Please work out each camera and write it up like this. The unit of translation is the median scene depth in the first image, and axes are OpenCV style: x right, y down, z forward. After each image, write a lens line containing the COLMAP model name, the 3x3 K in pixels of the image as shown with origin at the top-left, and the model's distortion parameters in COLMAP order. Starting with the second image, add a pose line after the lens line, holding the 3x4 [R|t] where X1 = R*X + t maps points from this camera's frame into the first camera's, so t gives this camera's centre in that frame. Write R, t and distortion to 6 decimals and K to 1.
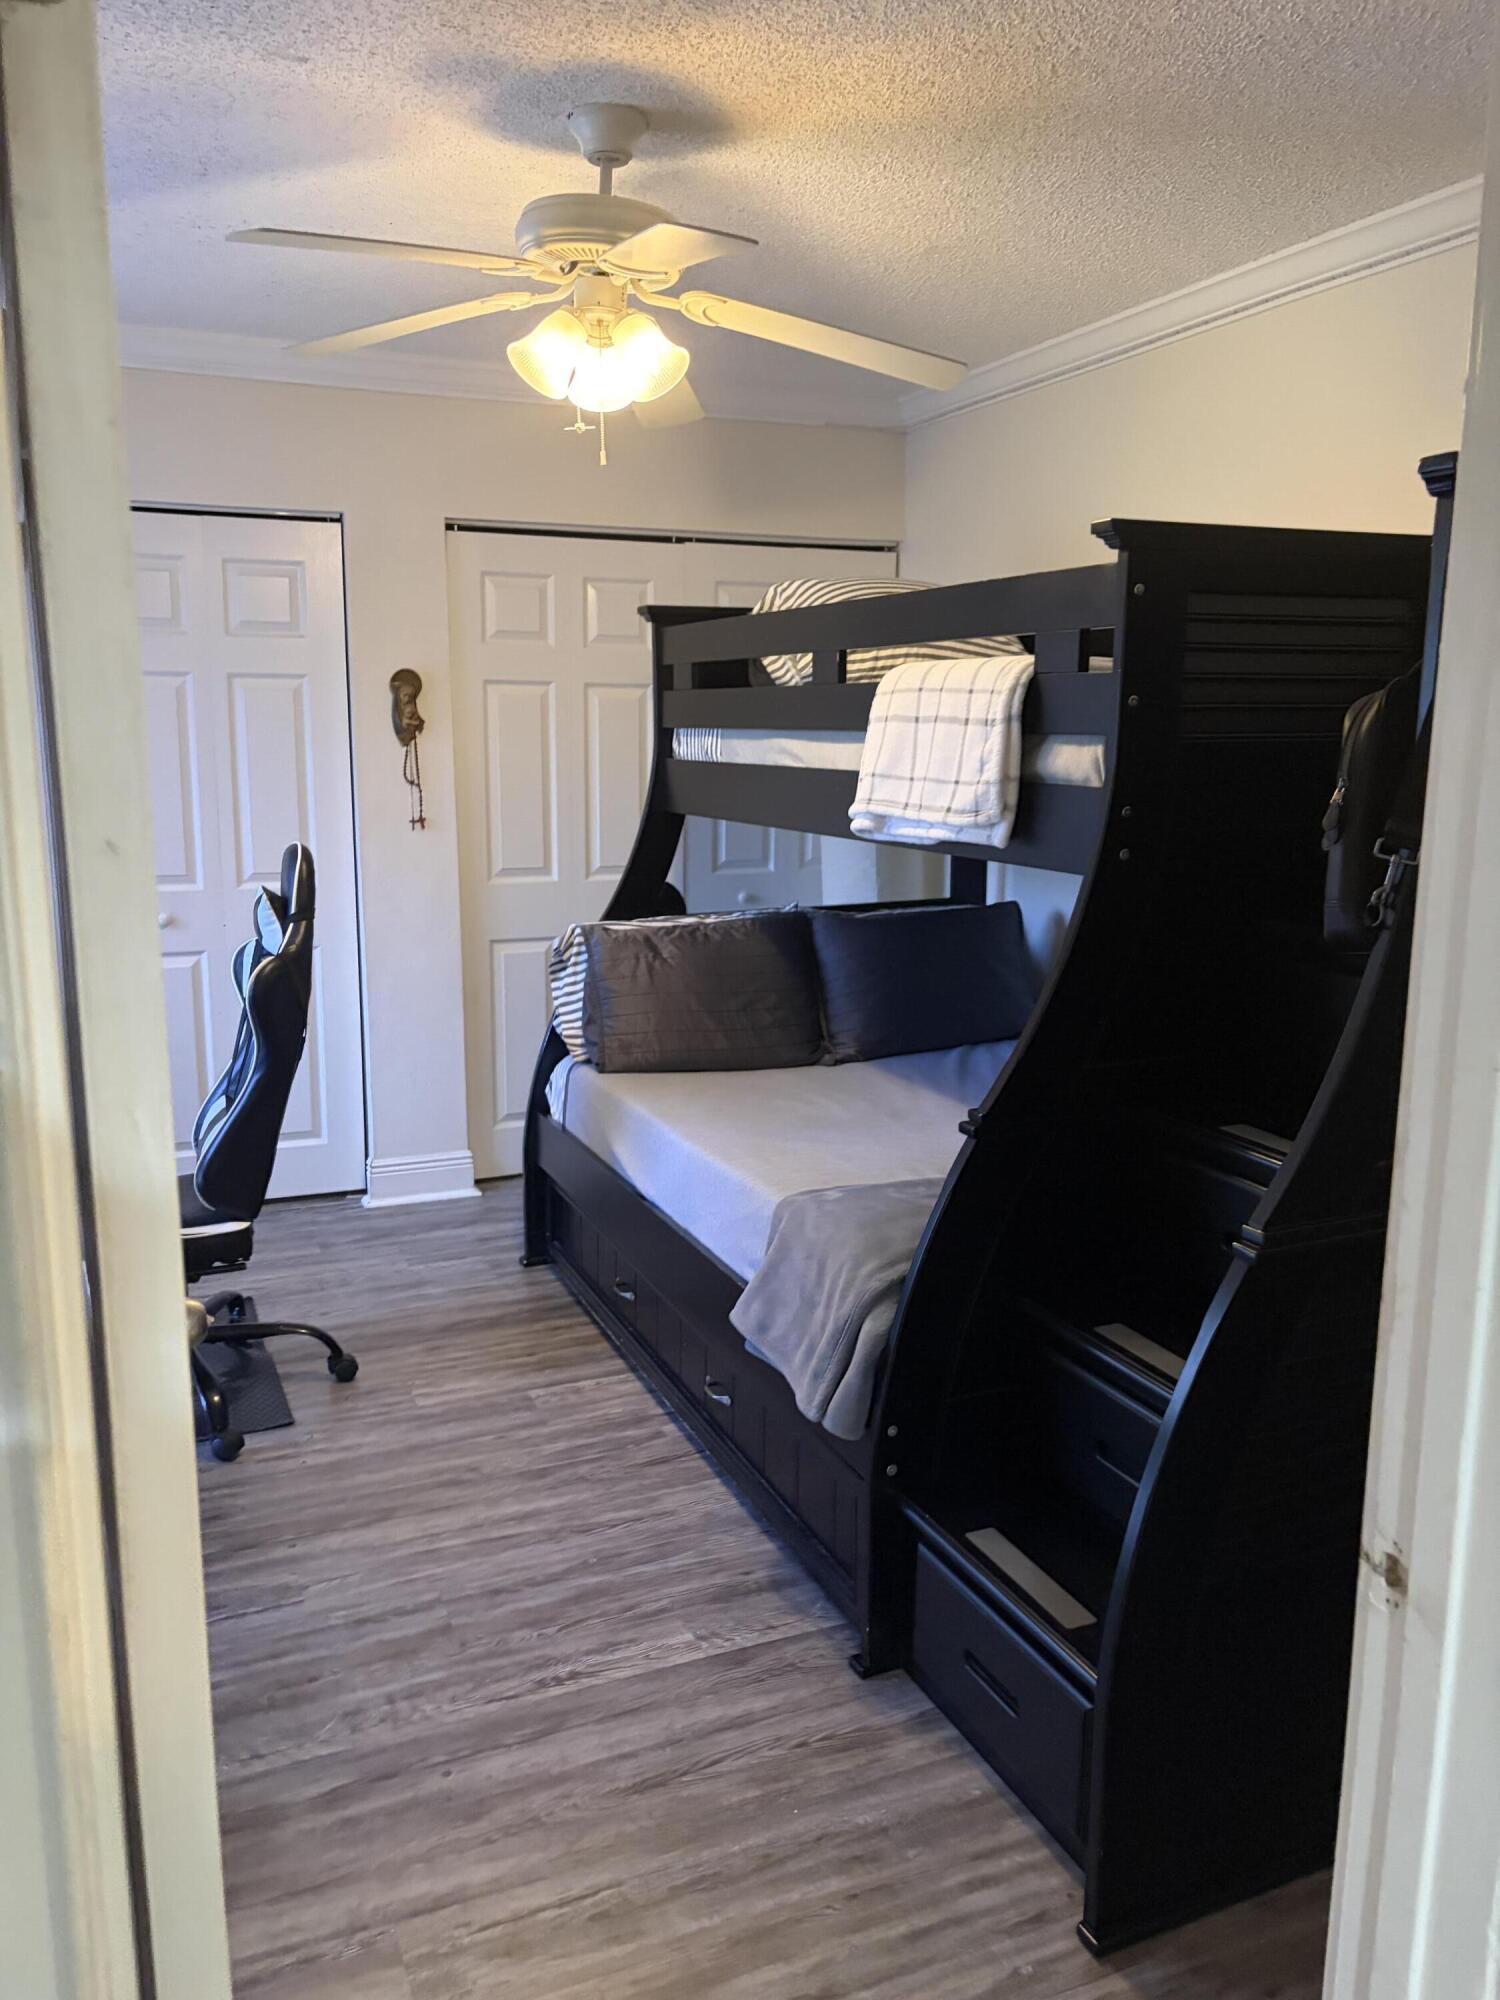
lens RADIAL K [[1512.8, 0, 750.0], [0, 1512.8, 1000.0], [0, 0, 1]] dist [0.031333, -0.042925]
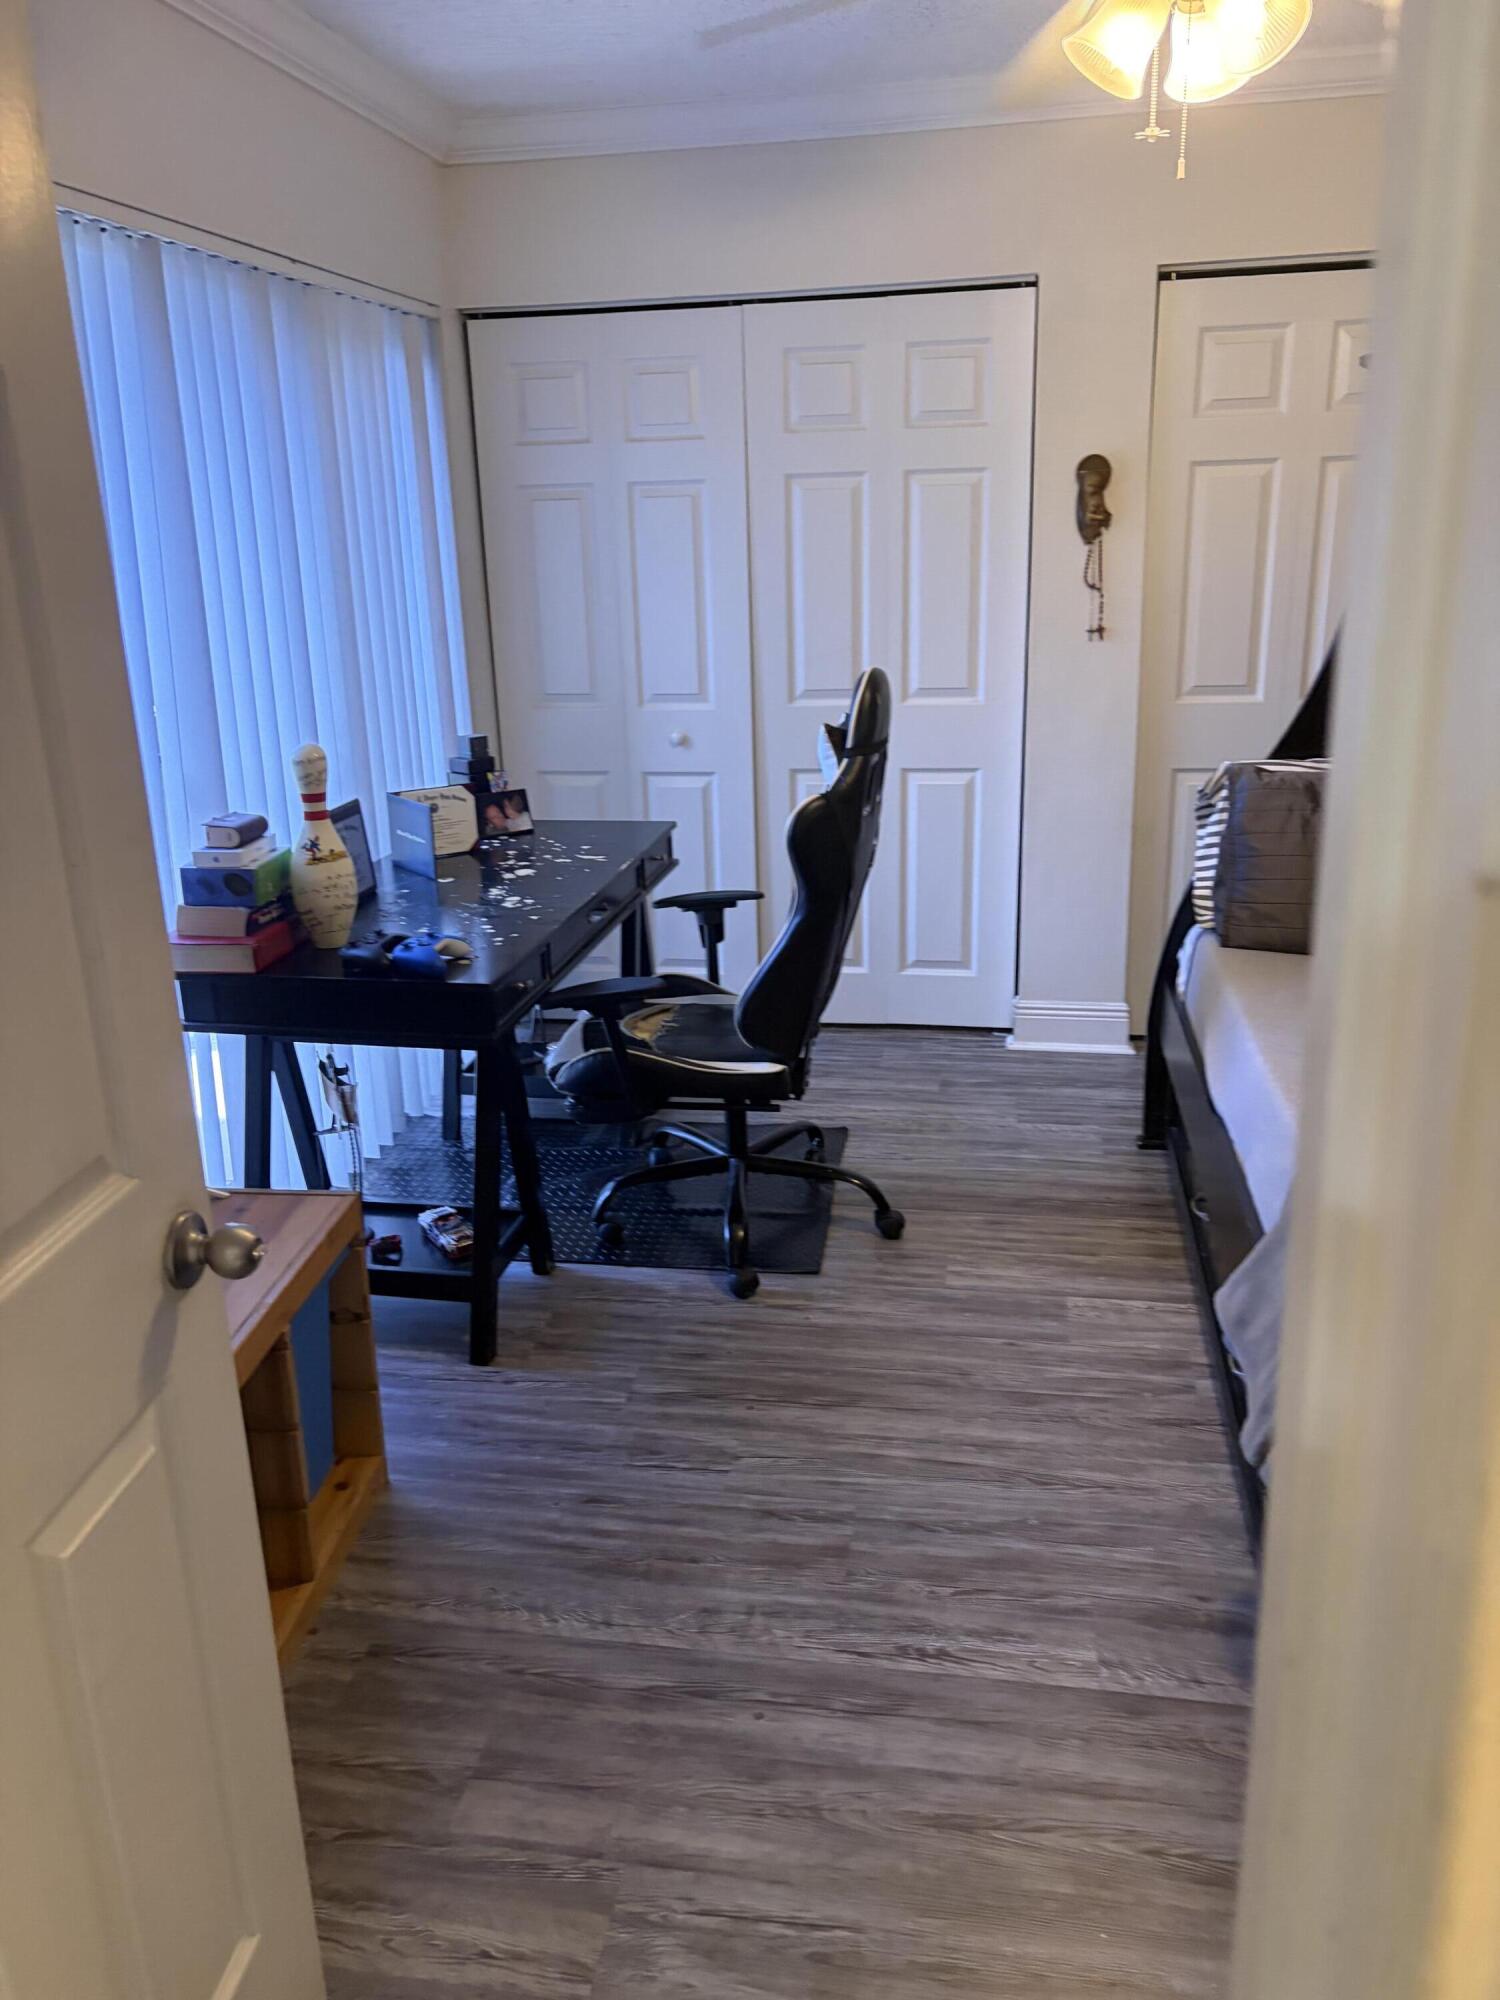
lens RADIAL K [[1517.3, 0, 744.0], [0, 1517.3, 983.8], [0, 0, 1]] dist [0.004790, 0.003673]
pose [[0.836003, 0.132780, -0.532418, 0.170593], [-0.063448, 0.987164, 0.146565, -0.049090], [0.545045, -0.088748, 0.833696, 0.202111]]
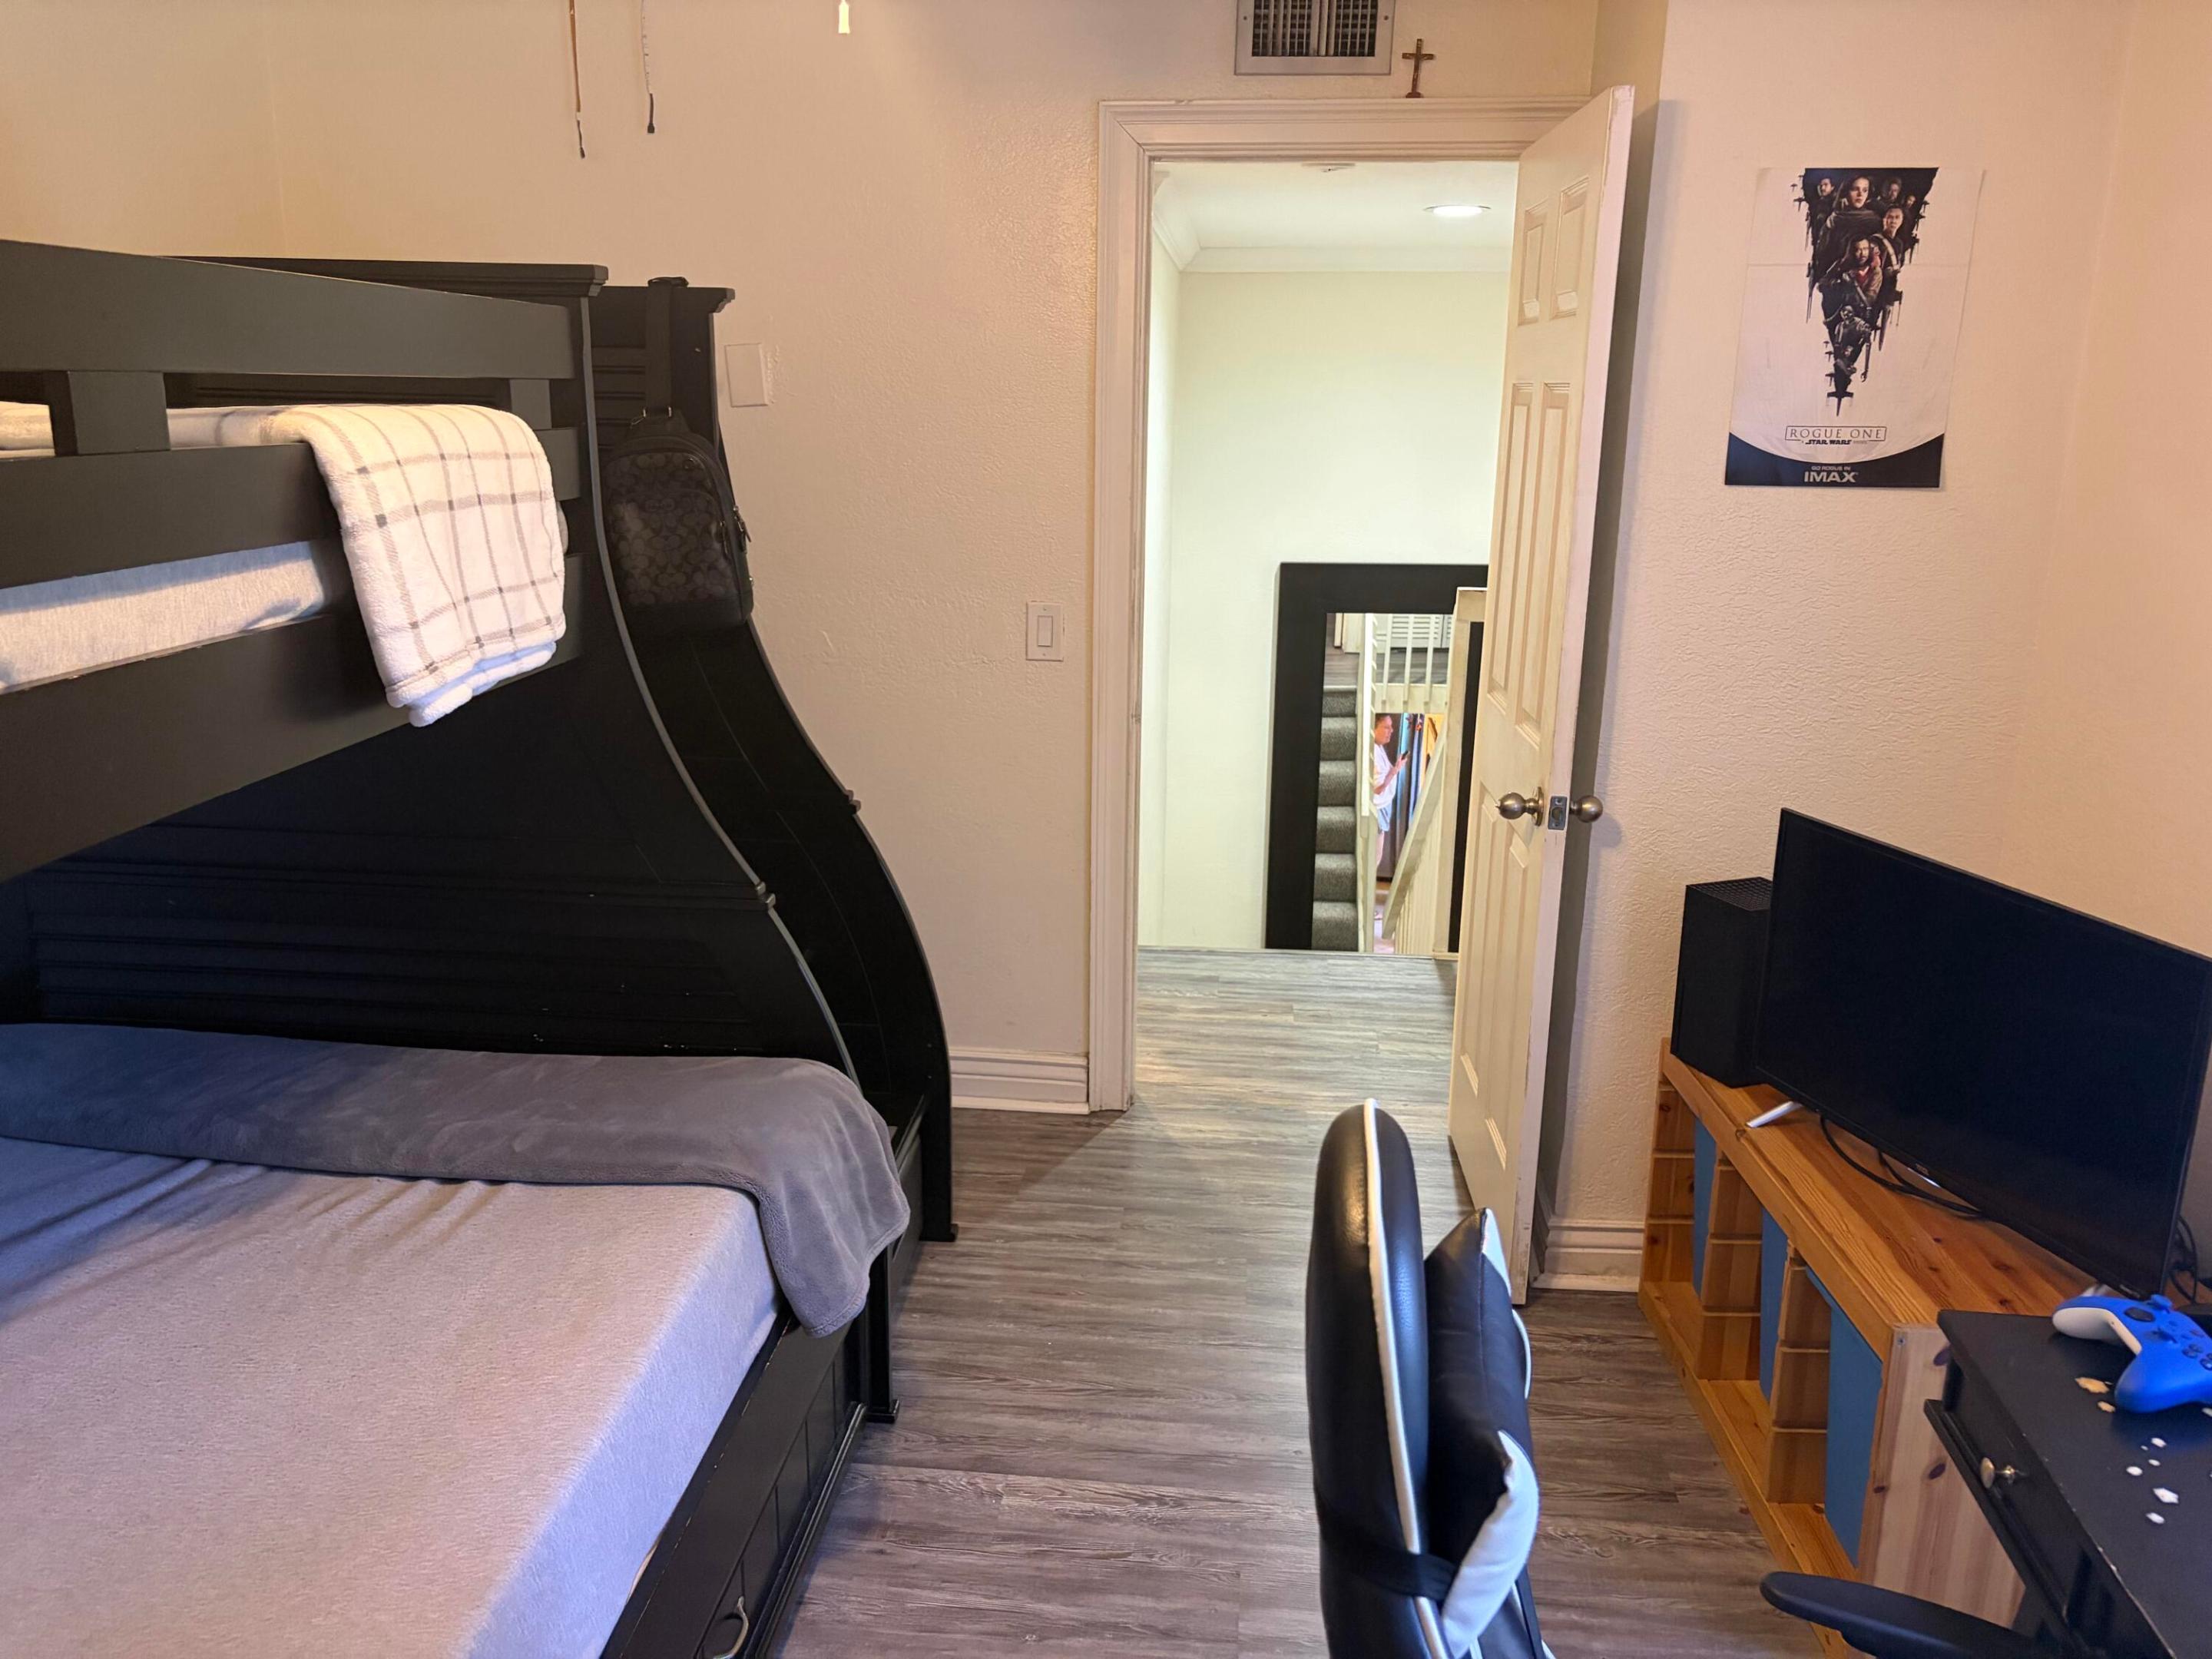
lens RADIAL K [[1666.6, 0, 1062.5], [0, 1666.6, 831.9], [0, 0, 1]] dist [0.071960, -0.049642]
pose [[-0.860593, -0.145320, 0.488121, -0.441402], [0.077538, 0.909870, 0.407584, -0.312797], [-0.503357, 0.388612, -0.771760, 1.404016]]
